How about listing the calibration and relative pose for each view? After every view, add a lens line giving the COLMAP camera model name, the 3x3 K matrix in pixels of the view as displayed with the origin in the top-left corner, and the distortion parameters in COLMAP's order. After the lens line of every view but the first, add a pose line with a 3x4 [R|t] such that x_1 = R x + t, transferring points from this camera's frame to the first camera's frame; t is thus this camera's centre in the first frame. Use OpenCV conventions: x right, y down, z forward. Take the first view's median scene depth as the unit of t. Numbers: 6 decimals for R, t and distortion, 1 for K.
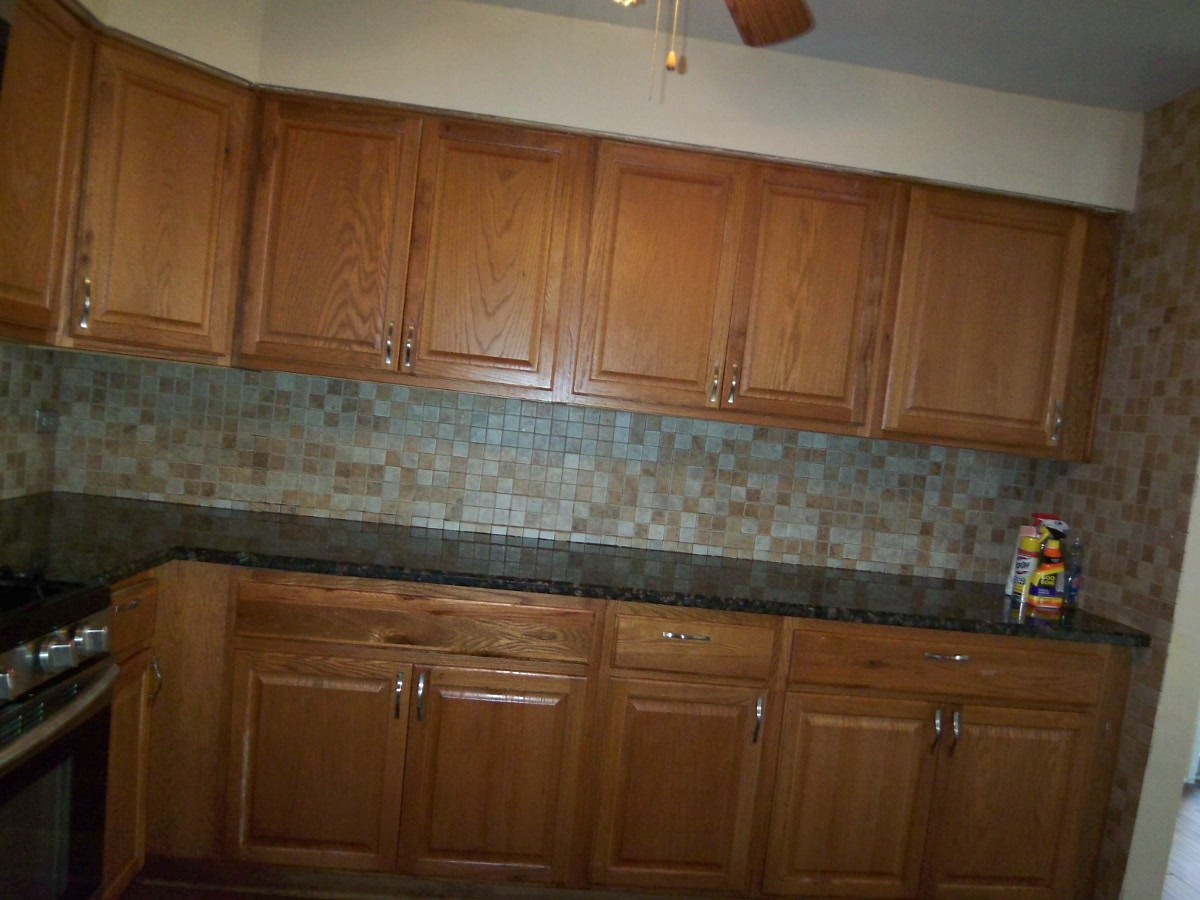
lens RADIAL K [[816.4, 0, 605.3], [0, 816.4, 456.5], [0, 0, 1]] dist [-0.007348, -0.034958]
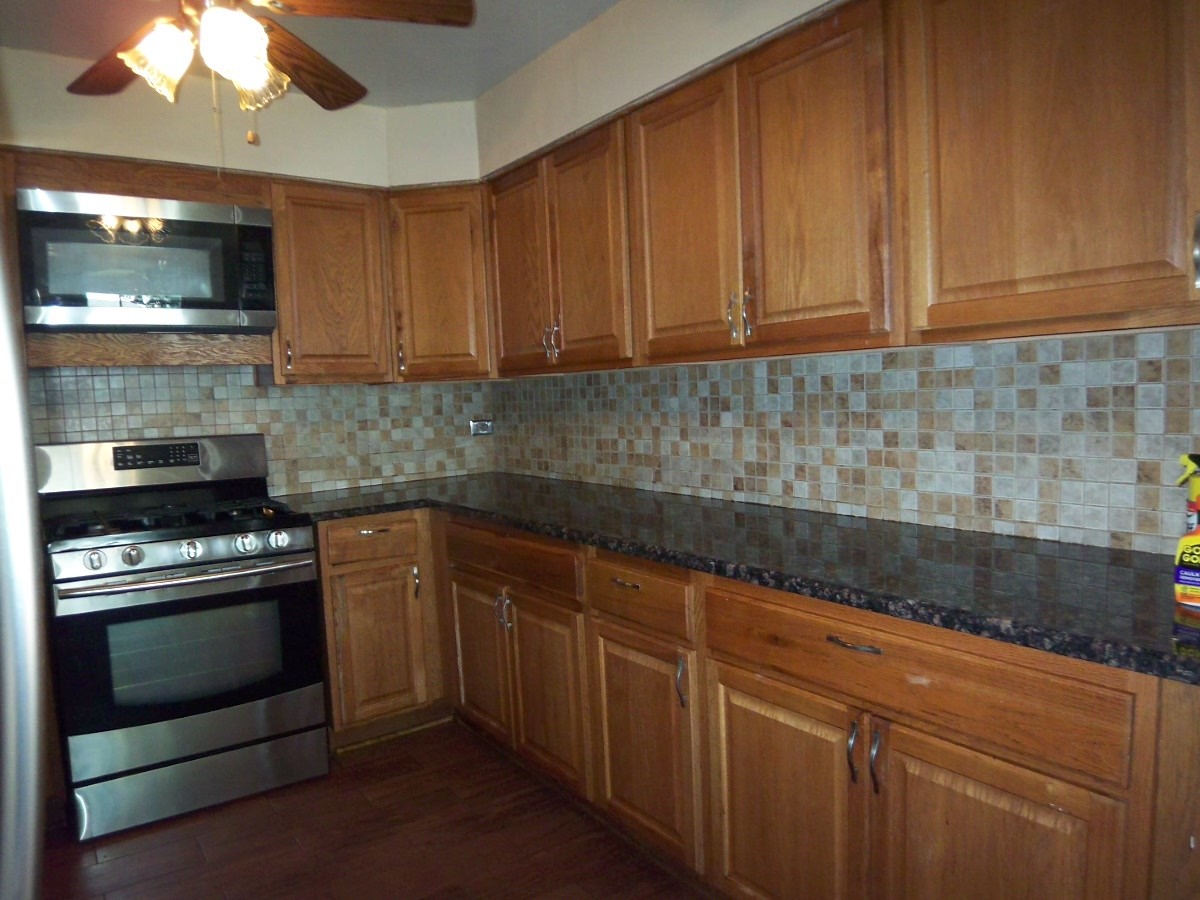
lens RADIAL K [[816.4, 0, 606.2], [0, 816.4, 449.2], [0, 0, 1]] dist [-0.007348, -0.034958]
pose [[0.496686, -0.069085, -0.865177, 0.727384], [0.058053, 0.997239, -0.046303, 0.077595], [0.865987, -0.027229, 0.499325, 0.369077]]
